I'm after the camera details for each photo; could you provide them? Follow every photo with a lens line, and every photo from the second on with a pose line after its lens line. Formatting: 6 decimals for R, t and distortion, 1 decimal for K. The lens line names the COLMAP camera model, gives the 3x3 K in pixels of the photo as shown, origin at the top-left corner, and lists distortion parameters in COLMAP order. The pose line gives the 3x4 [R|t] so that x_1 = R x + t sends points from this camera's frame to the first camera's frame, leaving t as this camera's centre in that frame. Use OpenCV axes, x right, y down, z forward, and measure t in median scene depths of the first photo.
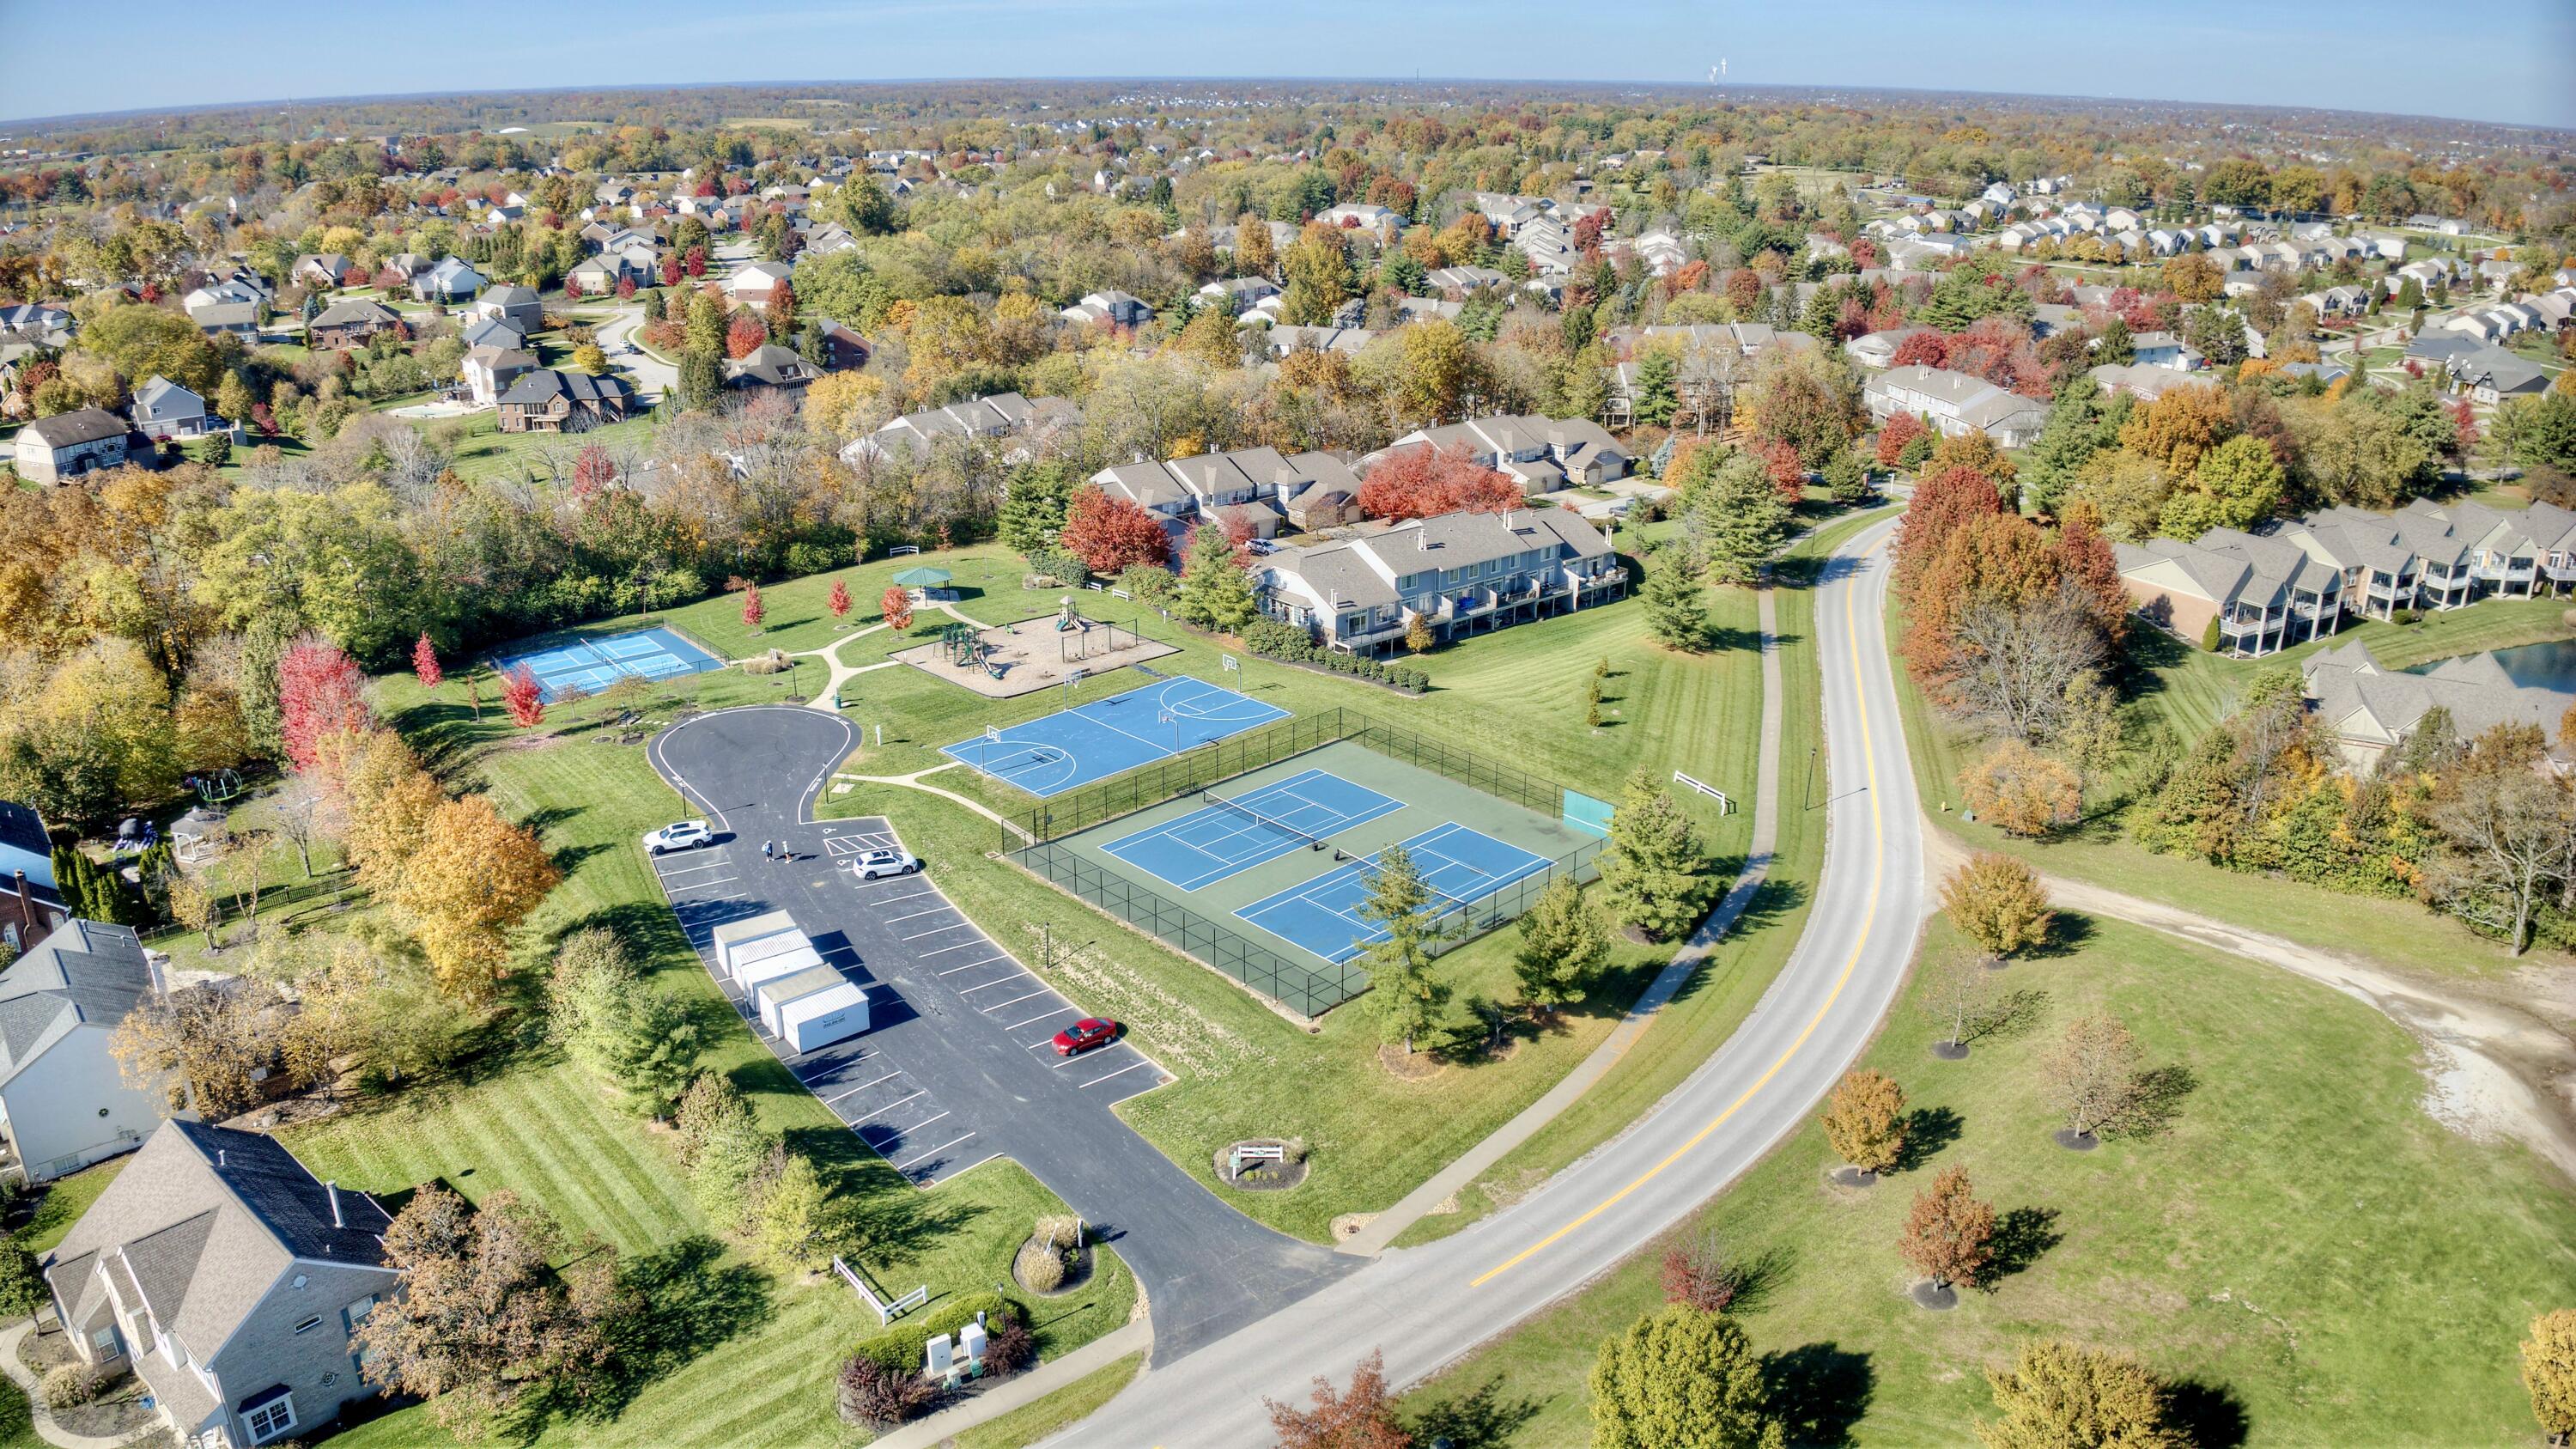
lens RADIAL K [[1814.2, 0, 1291.1], [0, 1814.2, 727.9], [0, 0, 1]] dist [-0.118365, 0.004396]
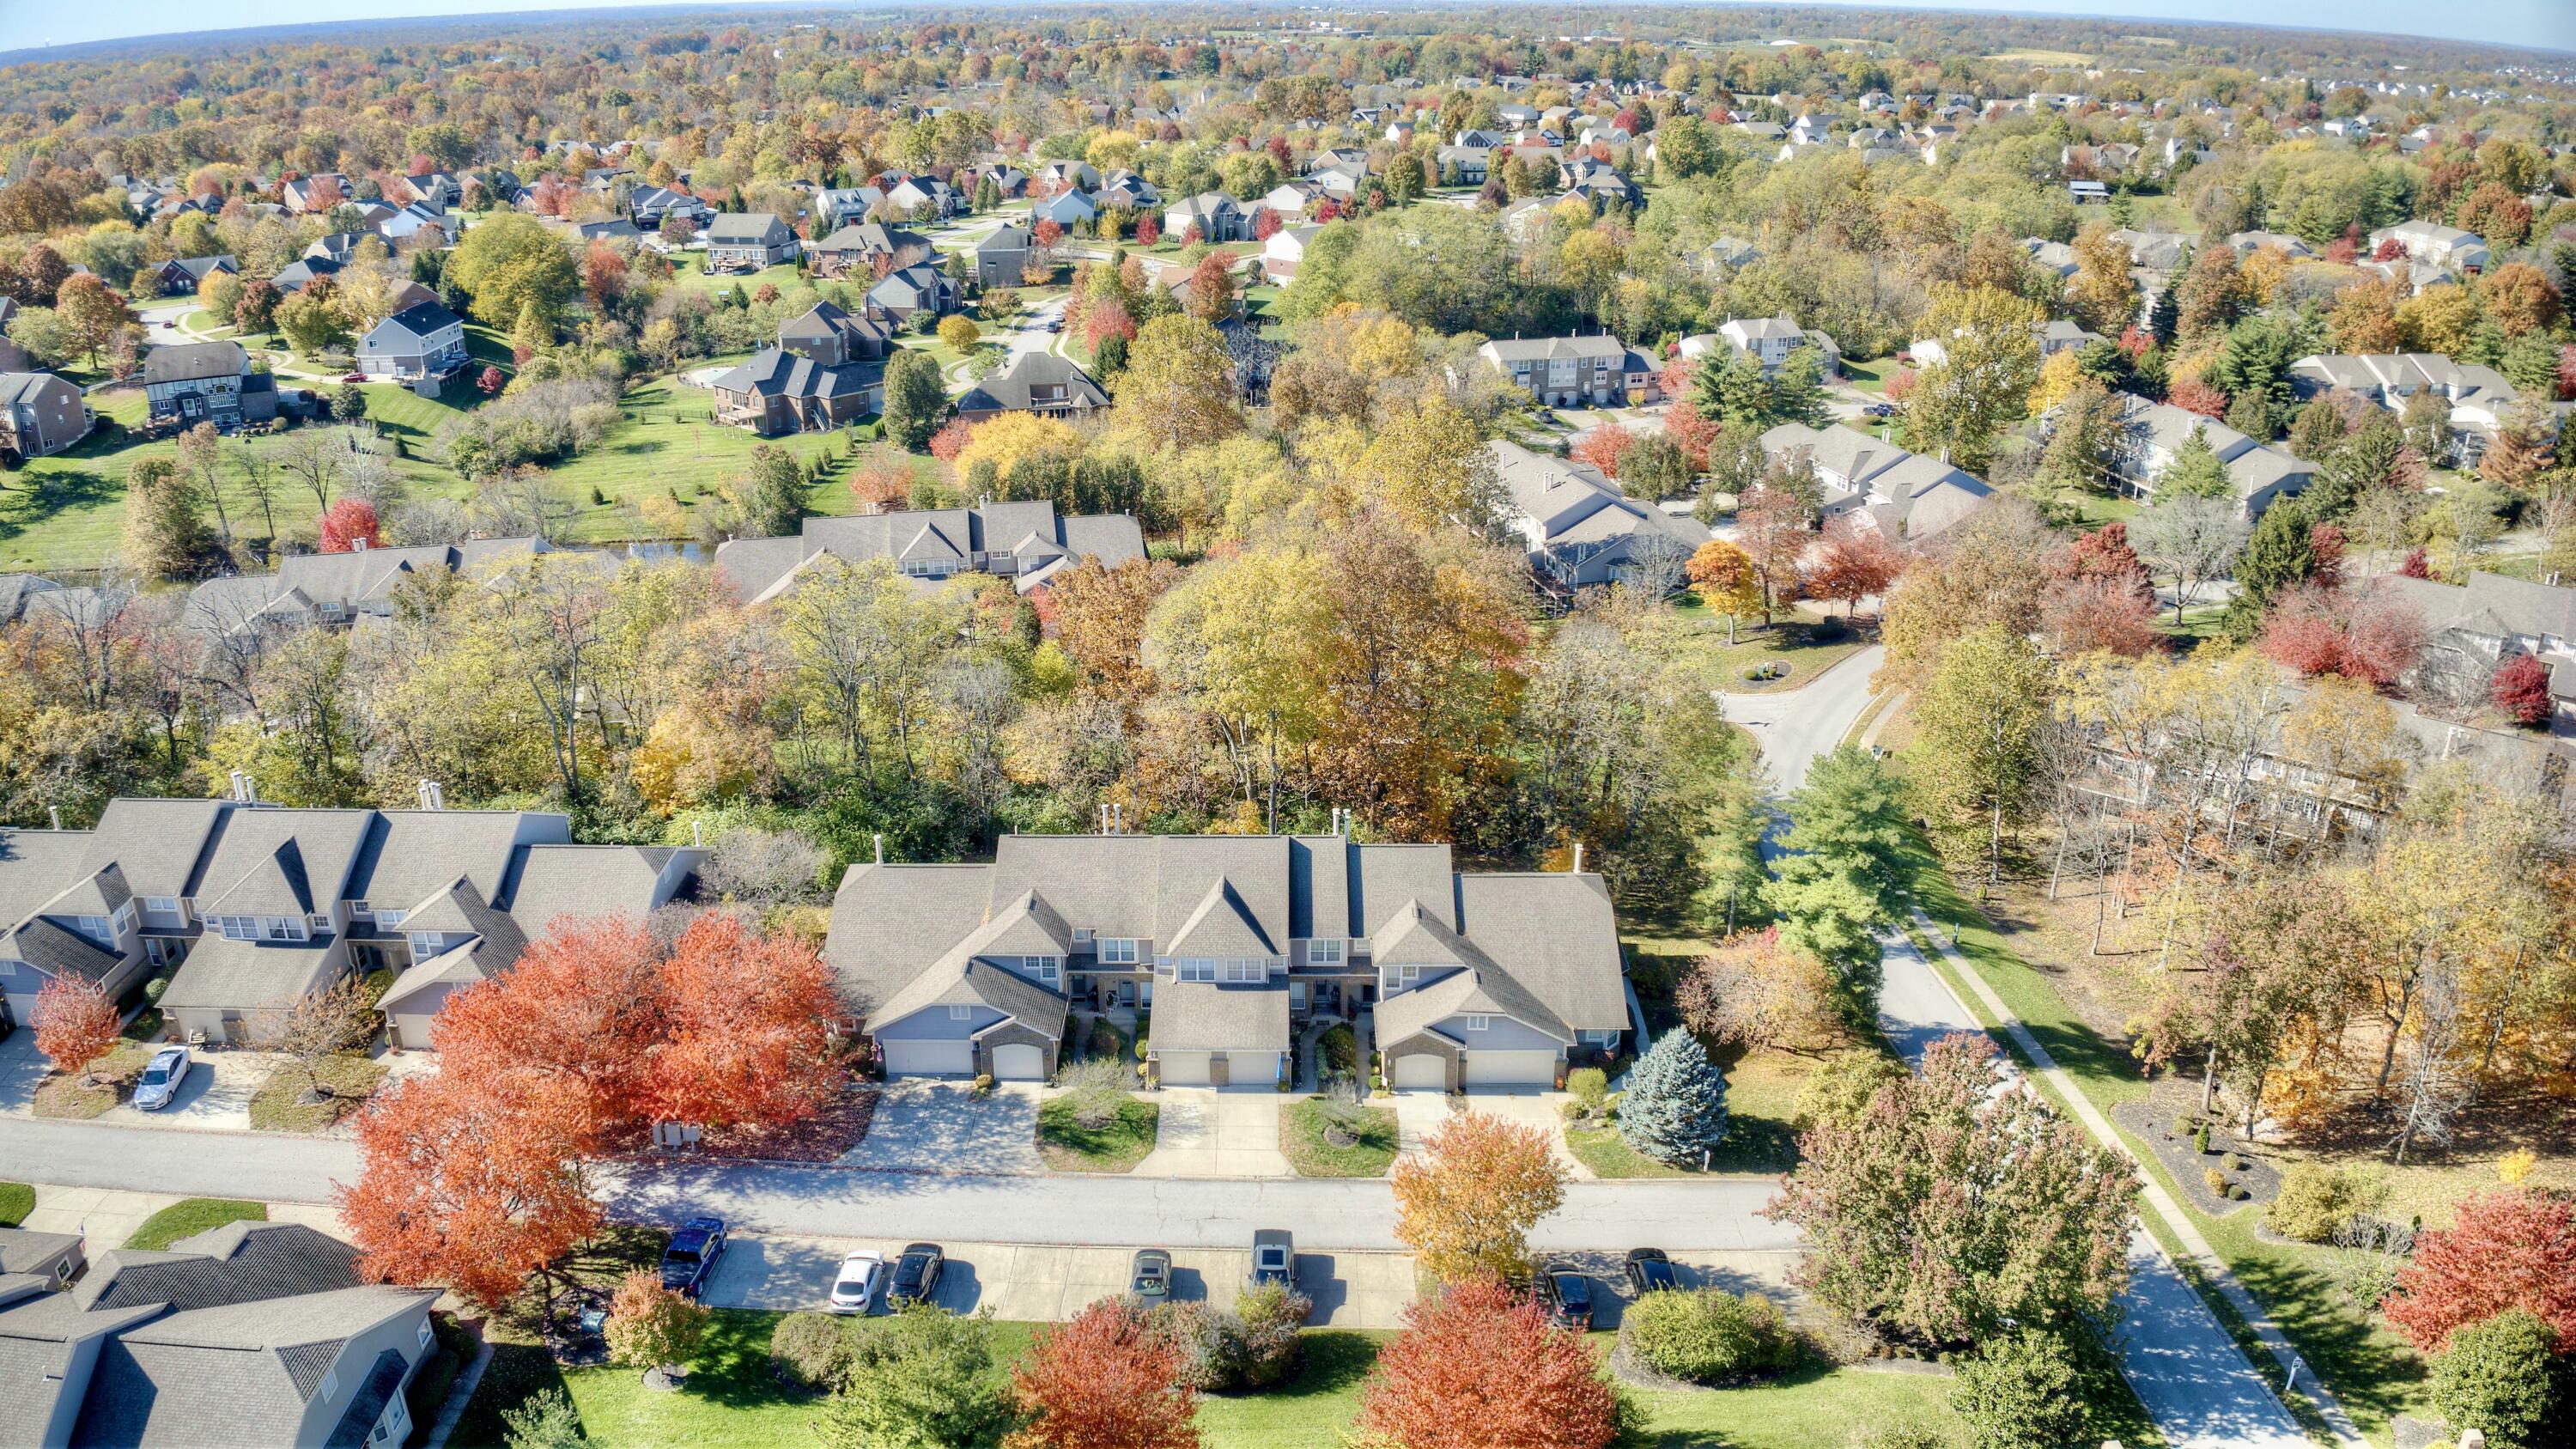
lens RADIAL K [[1814.2, 0, 1286.5], [0, 1814.2, 725.6], [0, 0, 1]] dist [-0.118365, 0.004396]
pose [[0.753119, 0.248127, -0.609299, 0.198928], [-0.224073, 0.967519, 0.117043, -0.138161], [0.618550, 0.048380, 0.784255, 0.396206]]
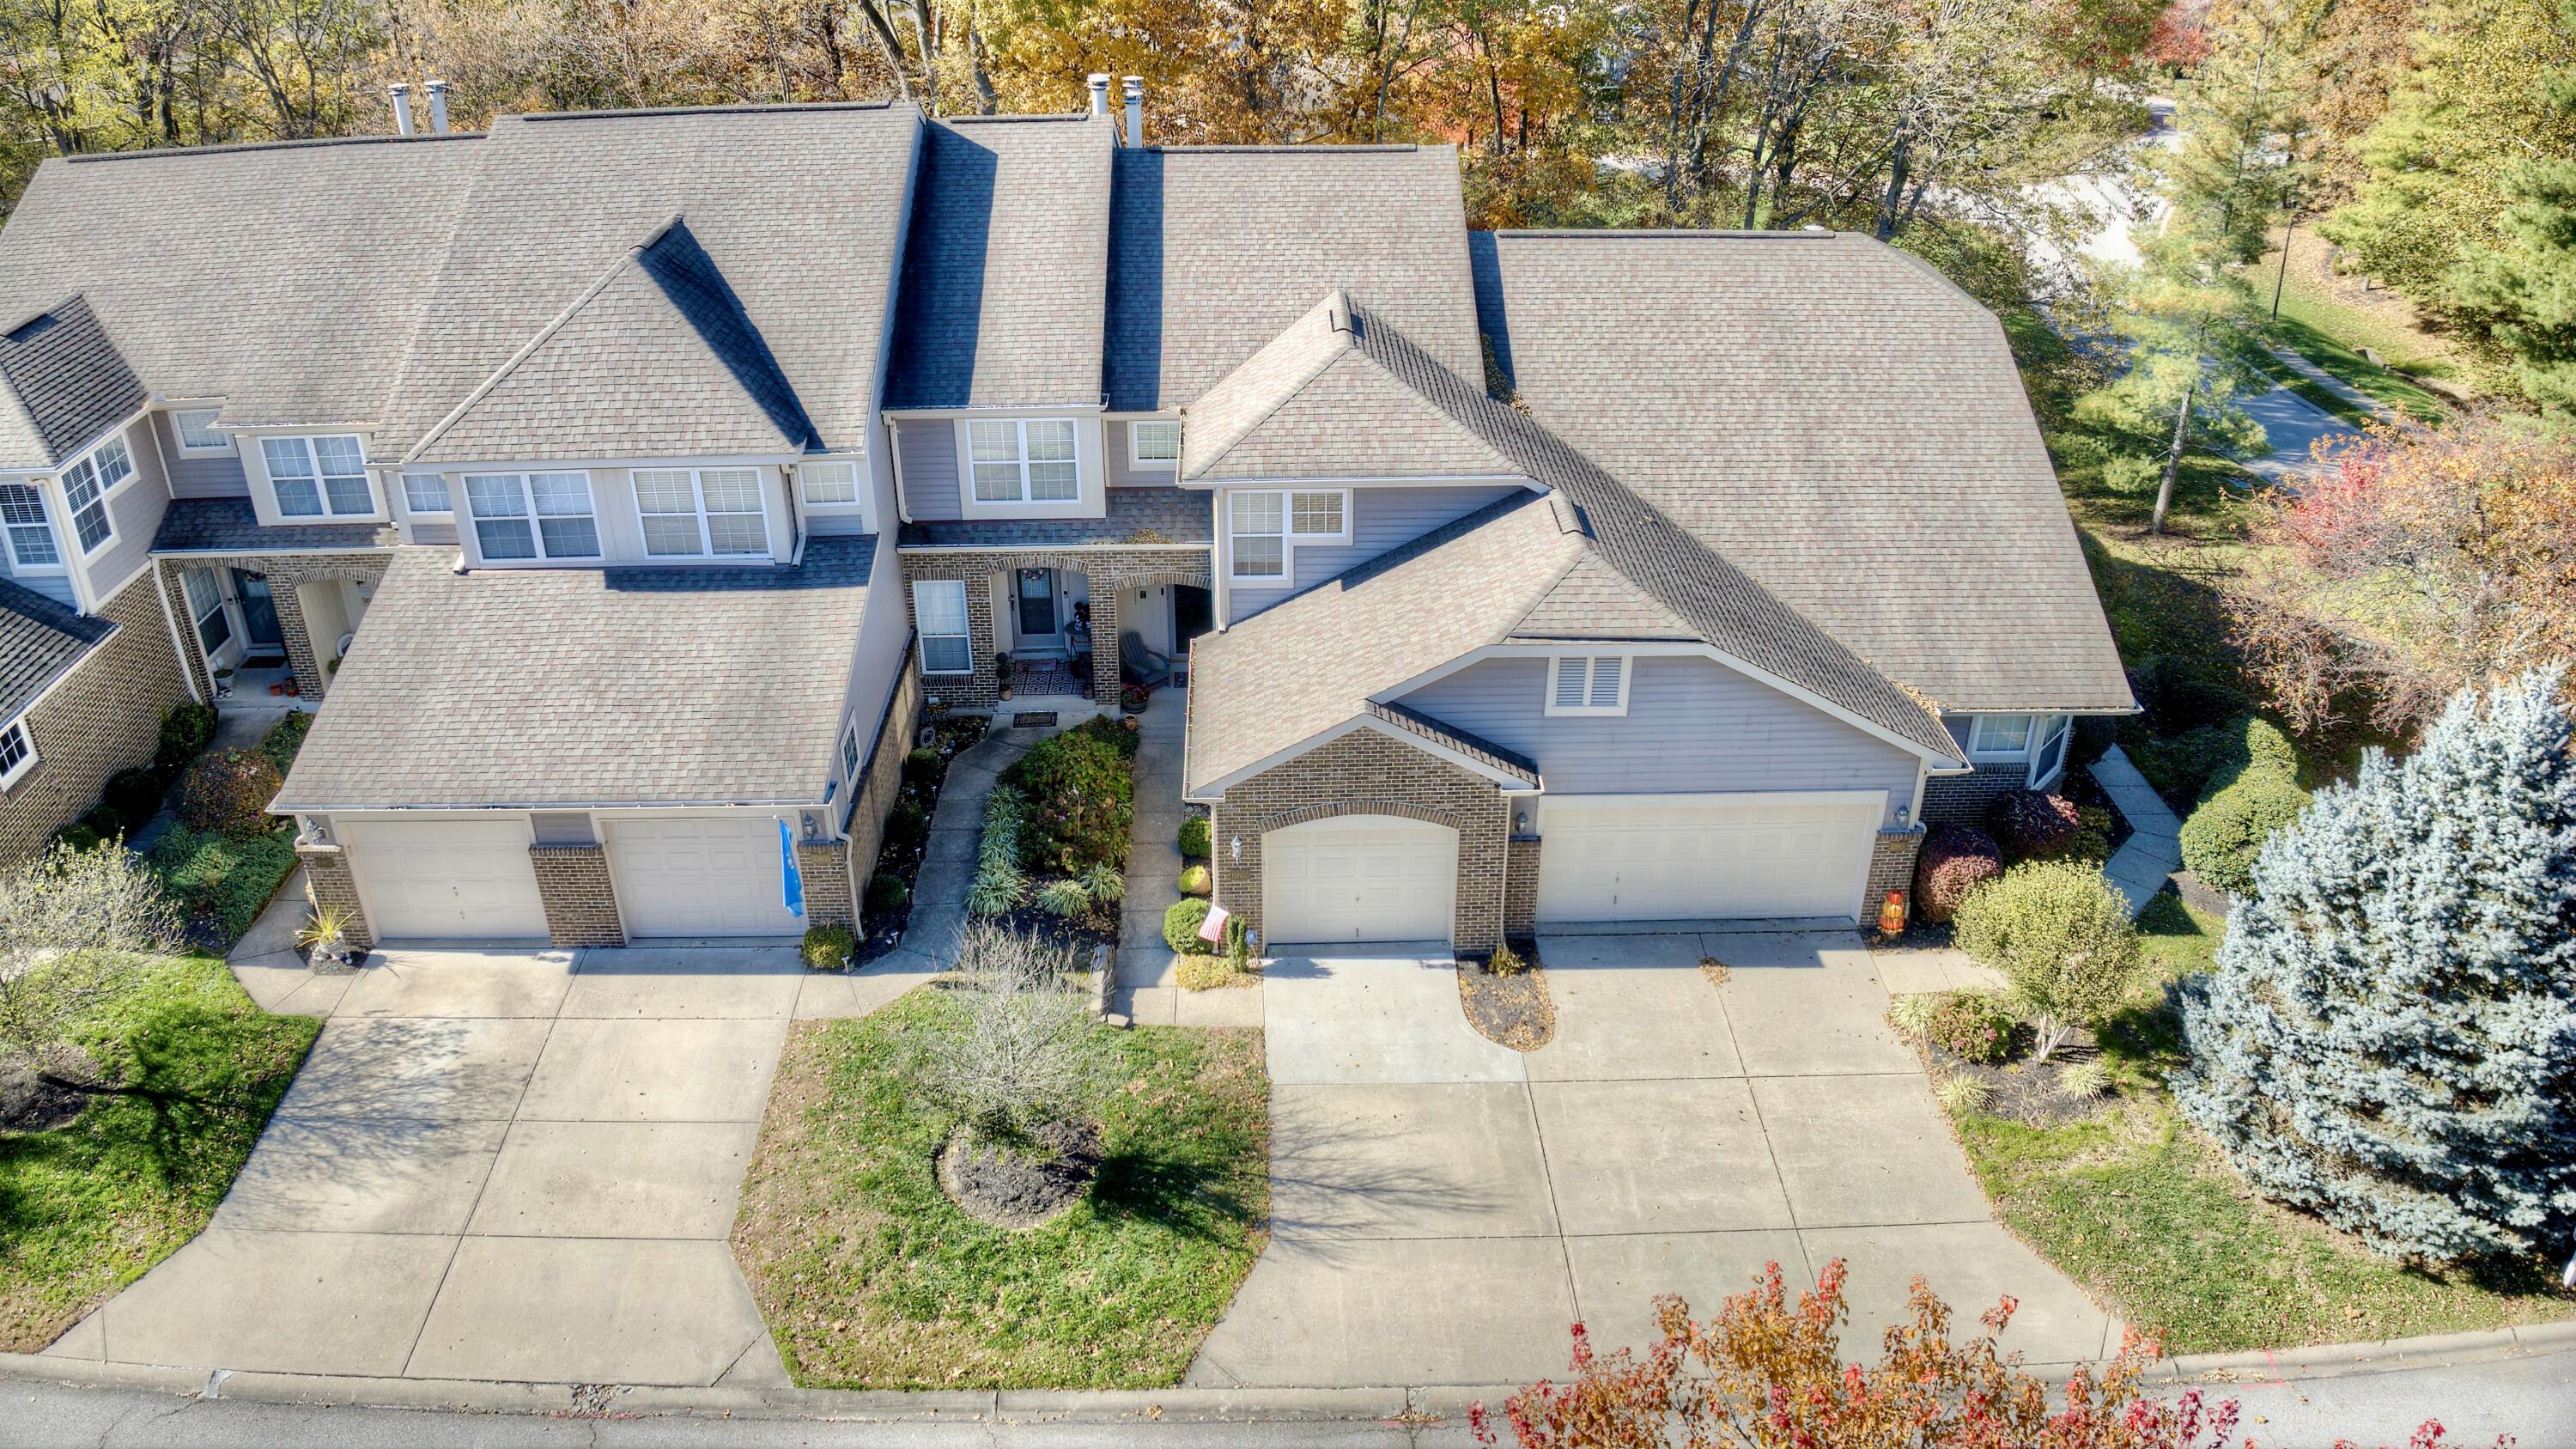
lens RADIAL K [[1814.2, 0, 1291.7], [0, 1814.2, 719.0], [0, 0, 1]] dist [-0.118365, 0.004396]
pose [[0.770544, 0.302384, -0.561093, 0.121566], [-0.215596, 0.952064, 0.217009, -0.094985], [0.599817, -0.046245, 0.798800, 0.525616]]
